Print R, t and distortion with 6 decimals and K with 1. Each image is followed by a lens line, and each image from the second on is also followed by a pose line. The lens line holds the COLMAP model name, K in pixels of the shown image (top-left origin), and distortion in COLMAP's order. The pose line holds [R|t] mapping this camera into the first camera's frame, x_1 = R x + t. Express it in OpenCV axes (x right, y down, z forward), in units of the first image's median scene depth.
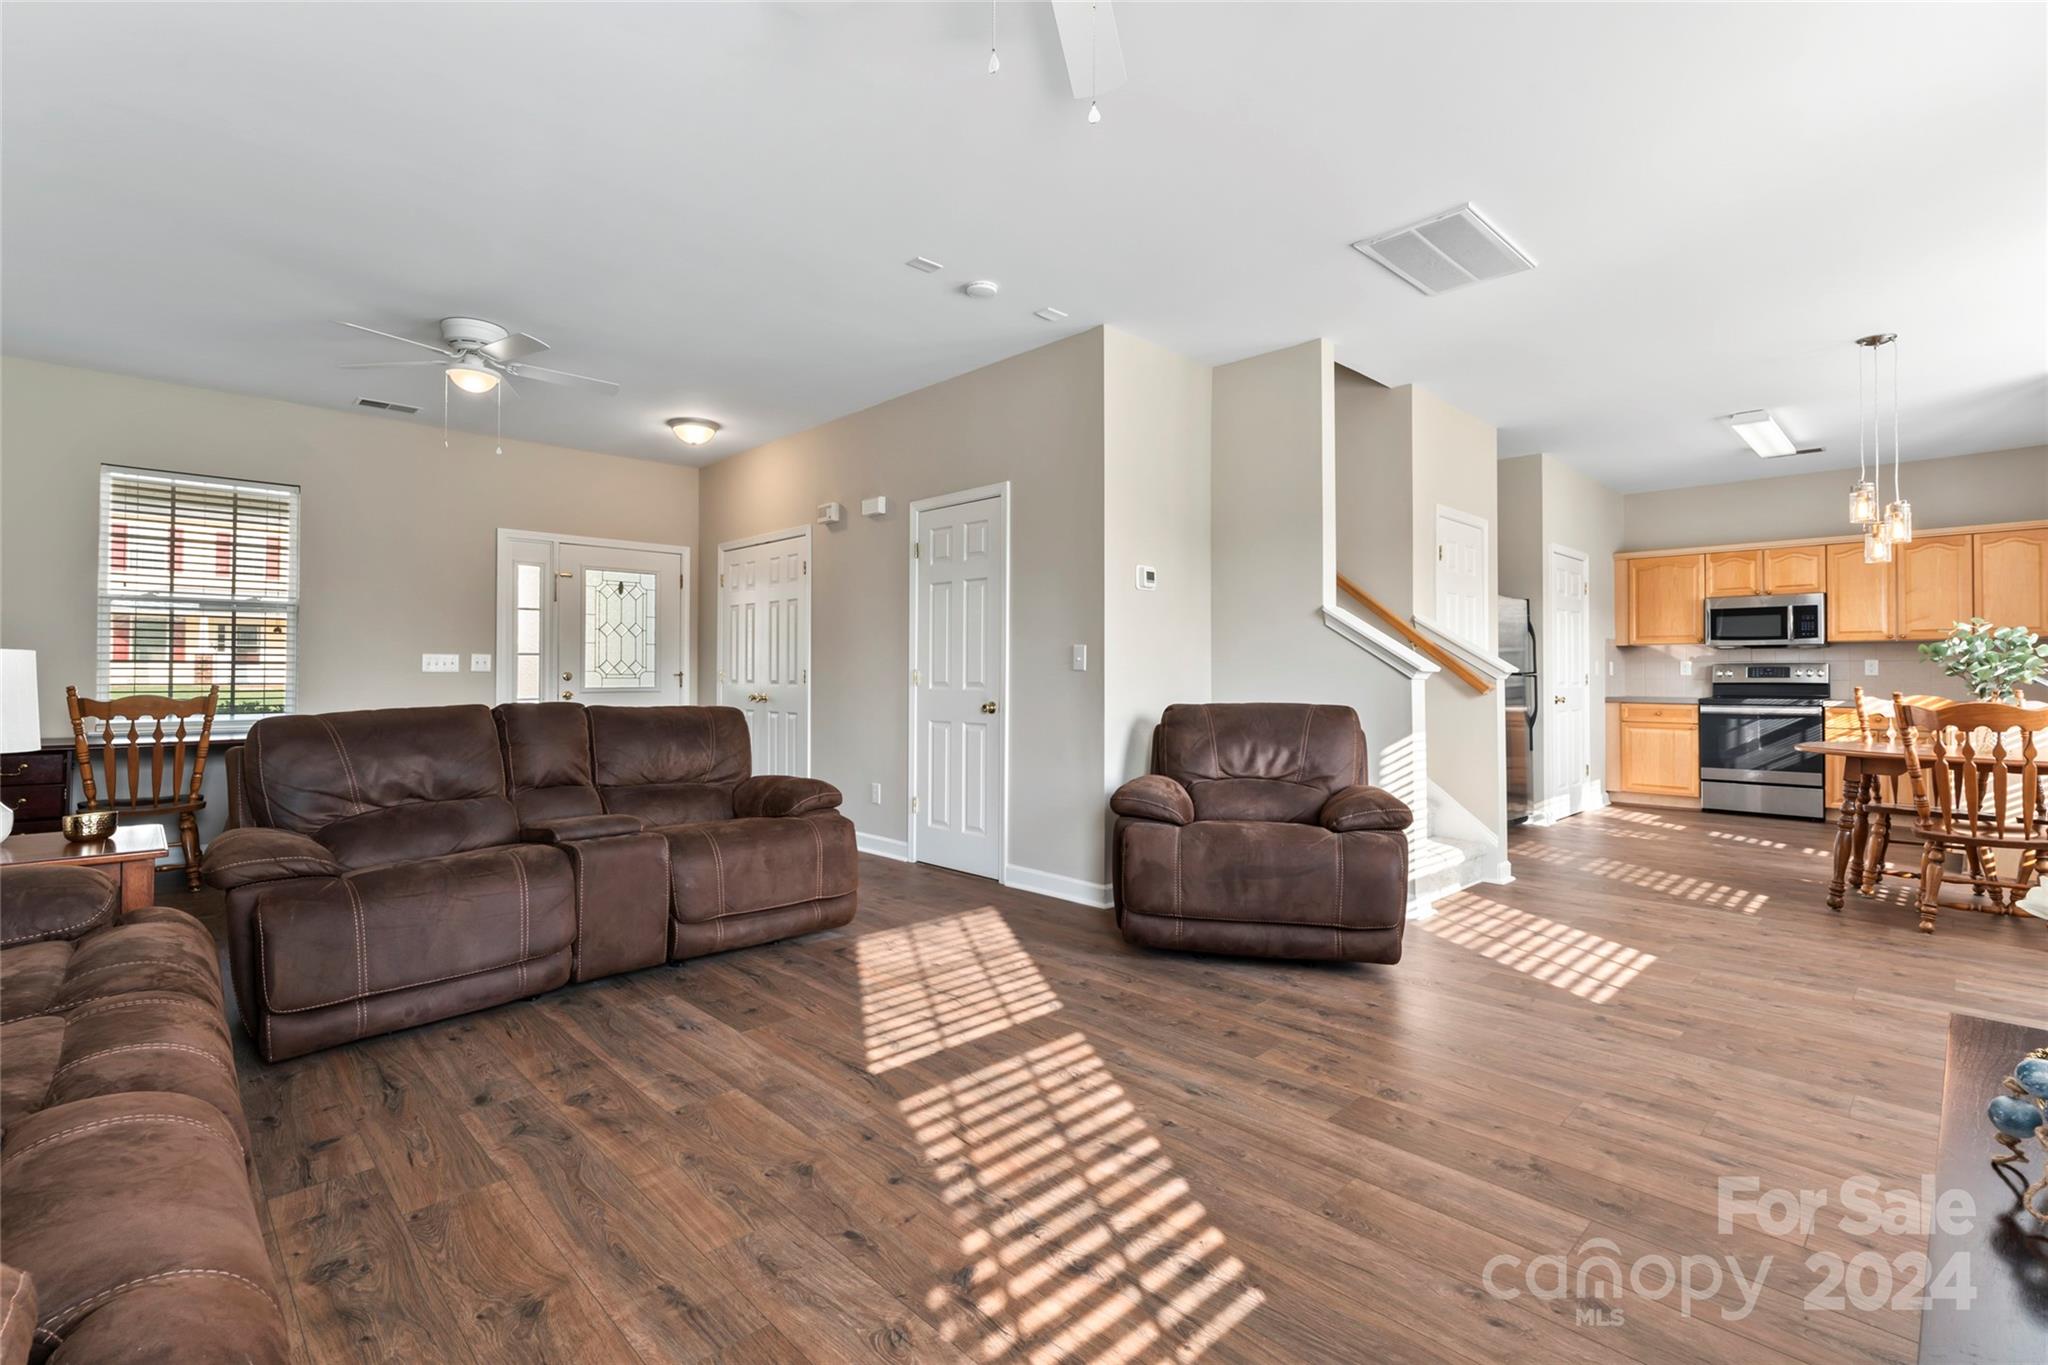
lens RADIAL K [[923.9, 0, 1014.0], [0, 923.9, 663.1], [0, 0, 1]] dist [-0.000246, 0.000820]
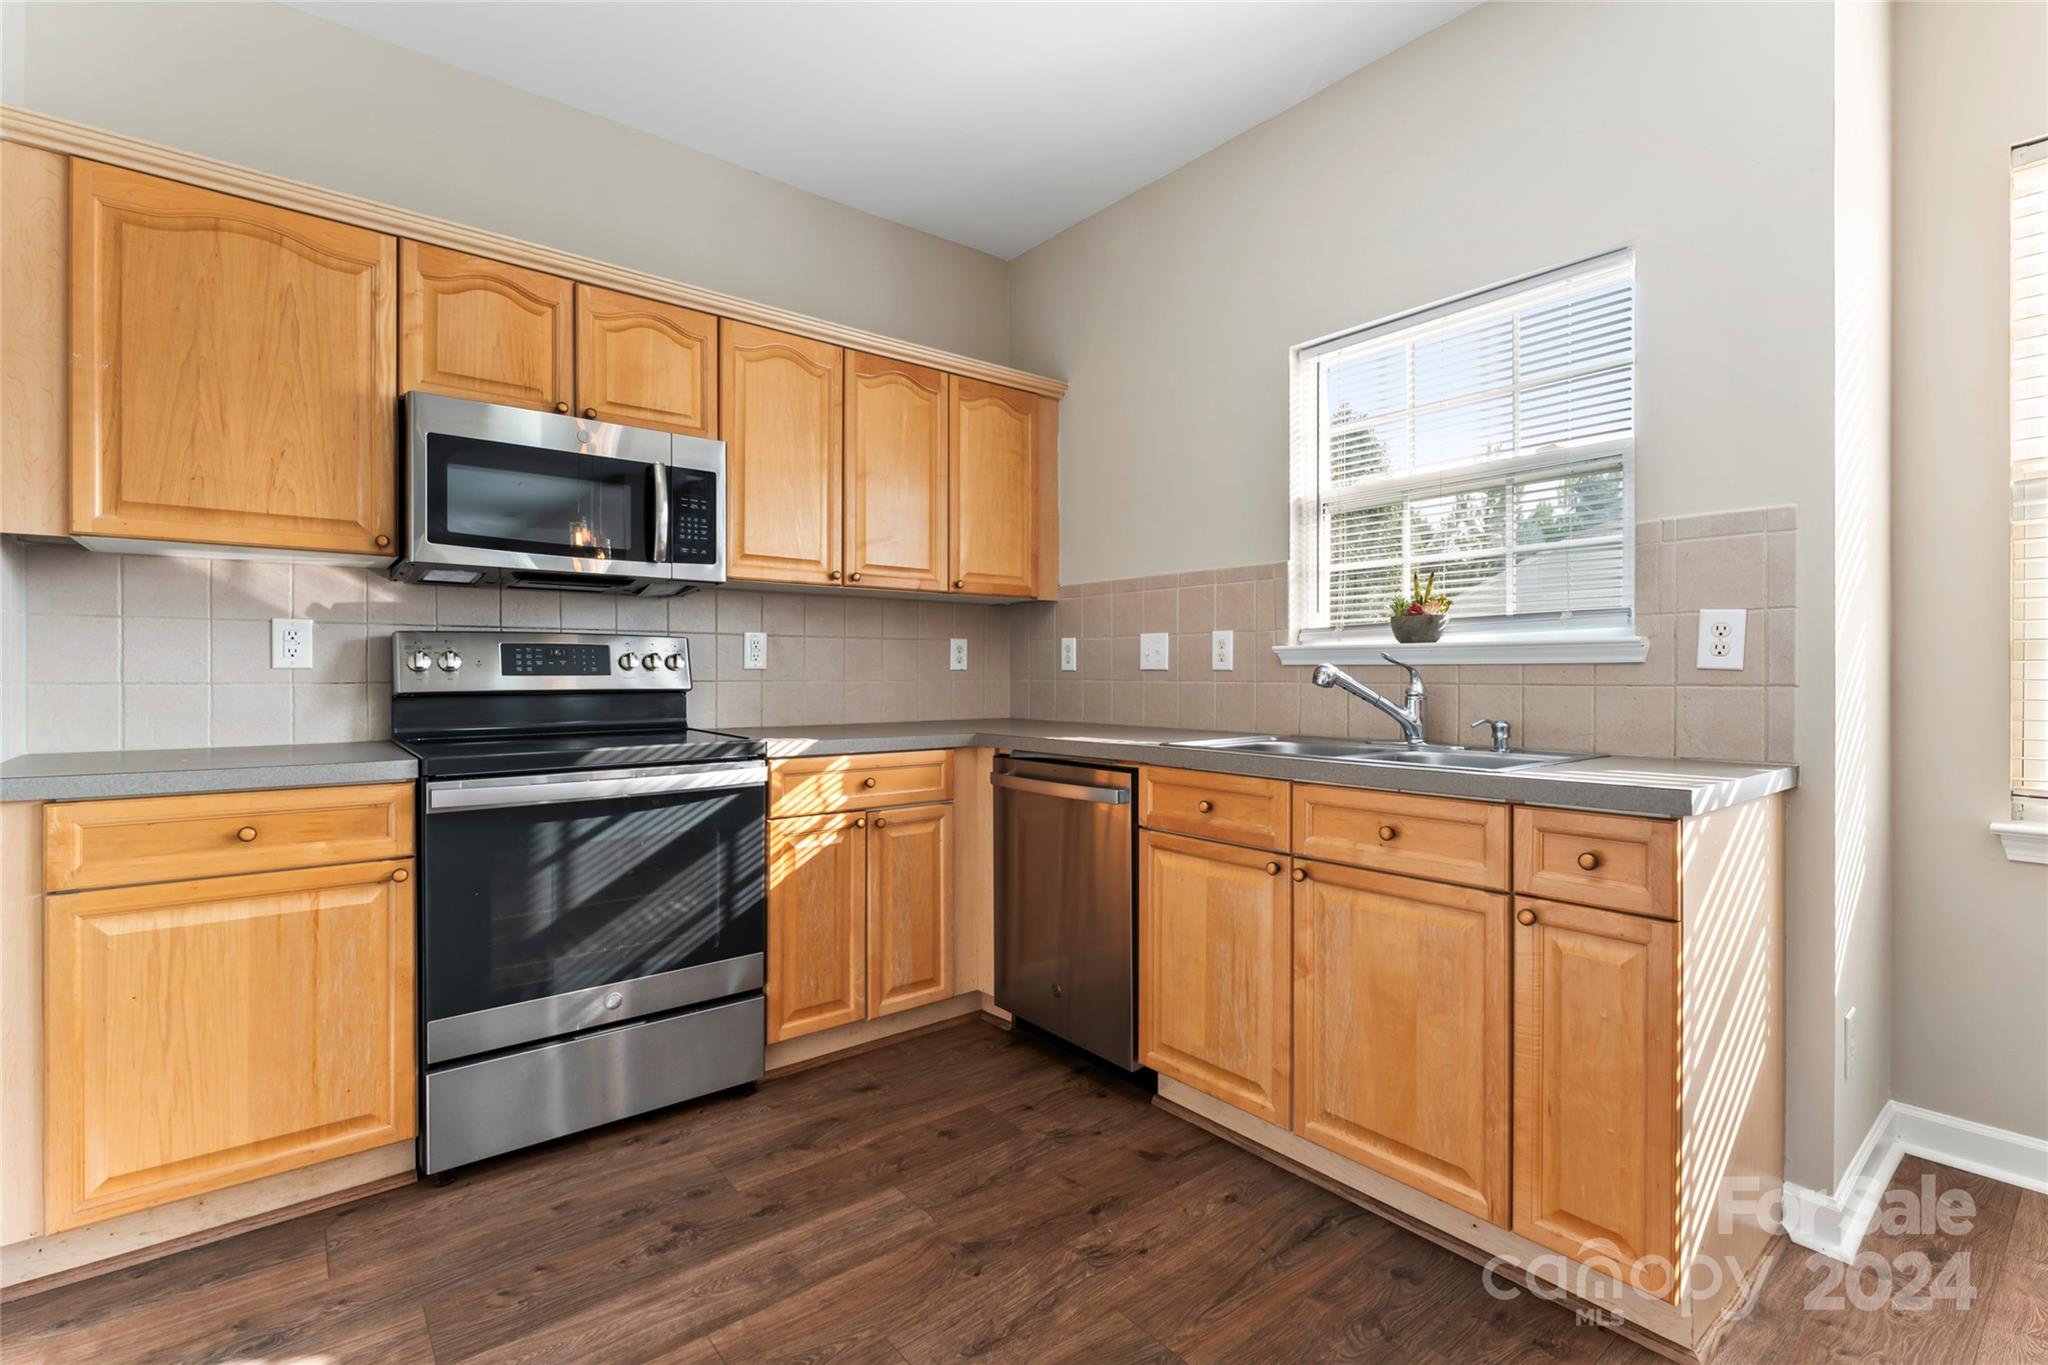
lens RADIAL K [[923.9, 0, 1027.1], [0, 923.9, 677.6], [0, 0, 1]] dist [-0.000246, 0.000820]
pose [[0.079125, -0.009233, 0.996822, 1.119970], [-0.013120, 0.999861, 0.010303, 0.024337], [-0.996778, -0.013893, 0.078993, 1.825558]]
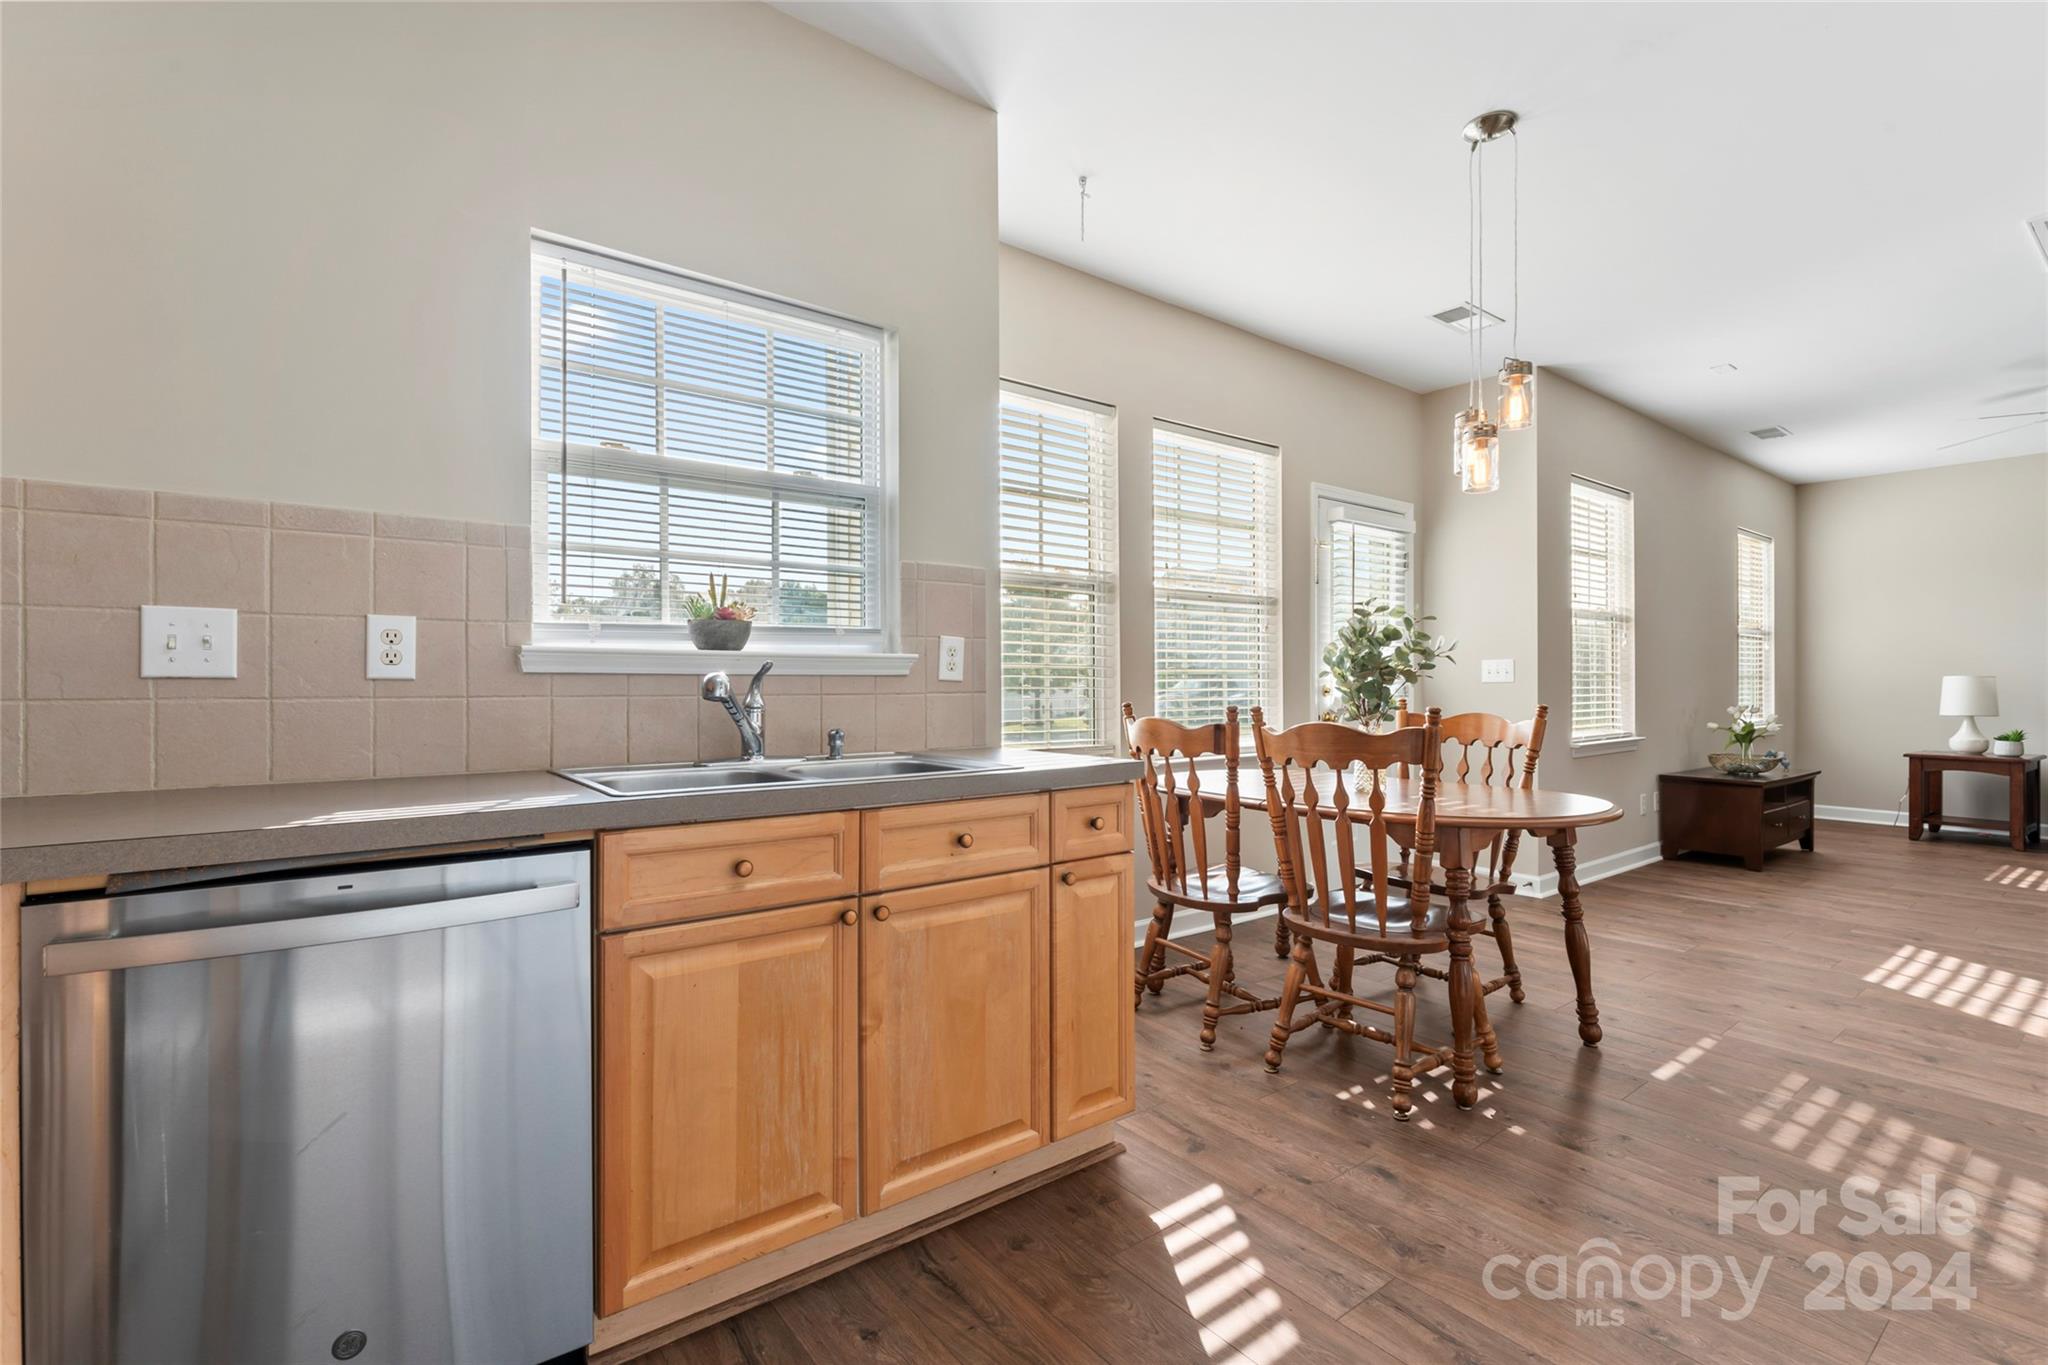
lens RADIAL K [[923.9, 0, 1021.6], [0, 923.9, 682.2], [0, 0, 1]] dist [-0.000246, 0.000820]
pose [[-0.993829, -0.004912, 0.110810, 1.571491], [-0.006346, 0.999901, -0.012589, 0.029862], [-0.110738, -0.013215, -0.993762, 2.195637]]
